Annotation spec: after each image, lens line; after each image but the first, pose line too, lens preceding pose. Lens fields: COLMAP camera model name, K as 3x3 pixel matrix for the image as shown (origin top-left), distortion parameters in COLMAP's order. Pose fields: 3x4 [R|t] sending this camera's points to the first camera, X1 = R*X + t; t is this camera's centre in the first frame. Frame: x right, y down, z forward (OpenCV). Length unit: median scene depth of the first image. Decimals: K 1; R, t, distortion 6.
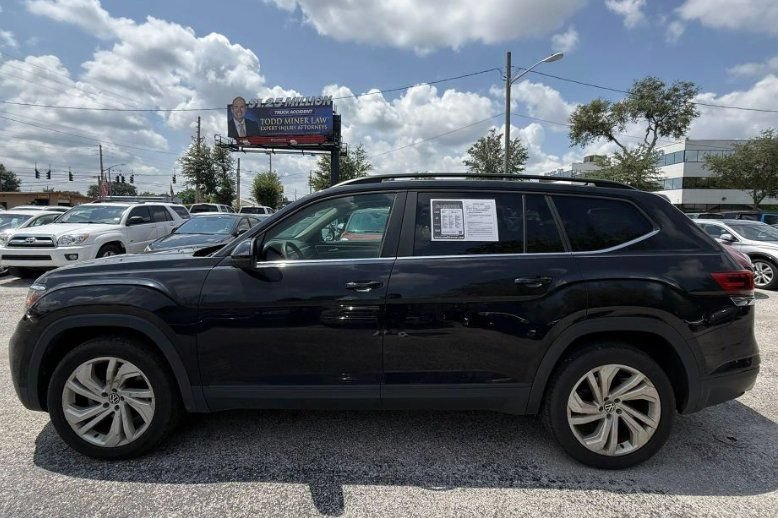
lens RADIAL K [[344.5, 0, 388.9], [0, 344.5, 236.0], [0, 0, 1]] dist [-0.000904, -0.000193]
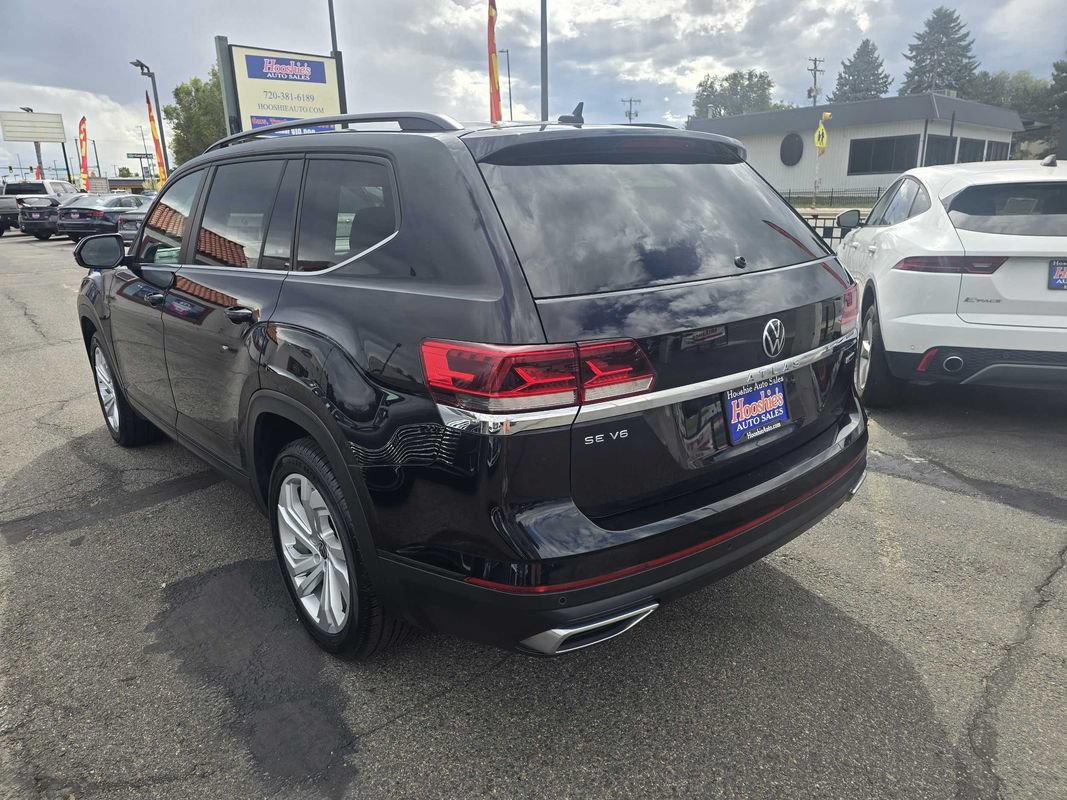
lens RADIAL K [[711.4, 0, 533.5], [0, 711.4, 400.0], [0, 0, 1]] dist [0.054971, -0.052099]
pose [[0.669320, 0.182186, -0.720291, 1.607374], [-0.013896, 0.972370, 0.233032, -0.024296], [0.742844, -0.145964, 0.653358, 0.501826]]
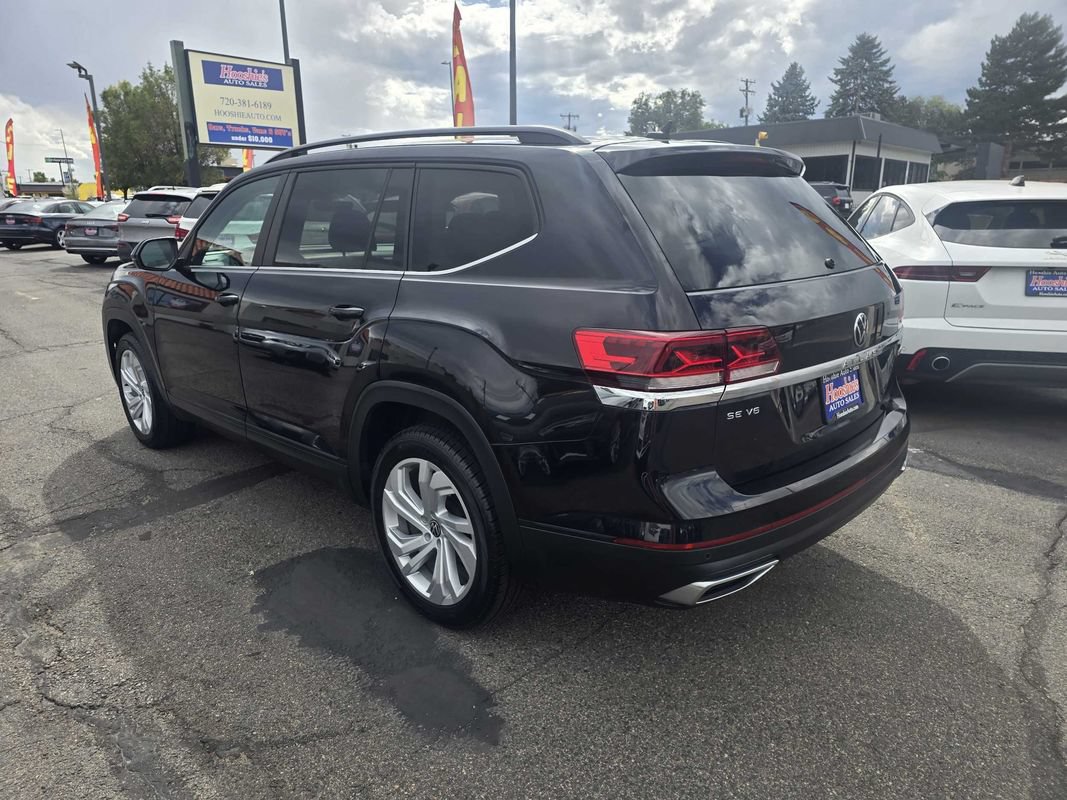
lens RADIAL K [[712.7, 0, 529.5], [0, 712.7, 405.7], [0, 0, 1]] dist [0.053045, -0.050971]
pose [[0.725465, 0.170465, -0.666815, 1.508391], [-0.024273, 0.974577, 0.222734, -0.006794], [0.687831, -0.145400, 0.711159, 0.232138]]
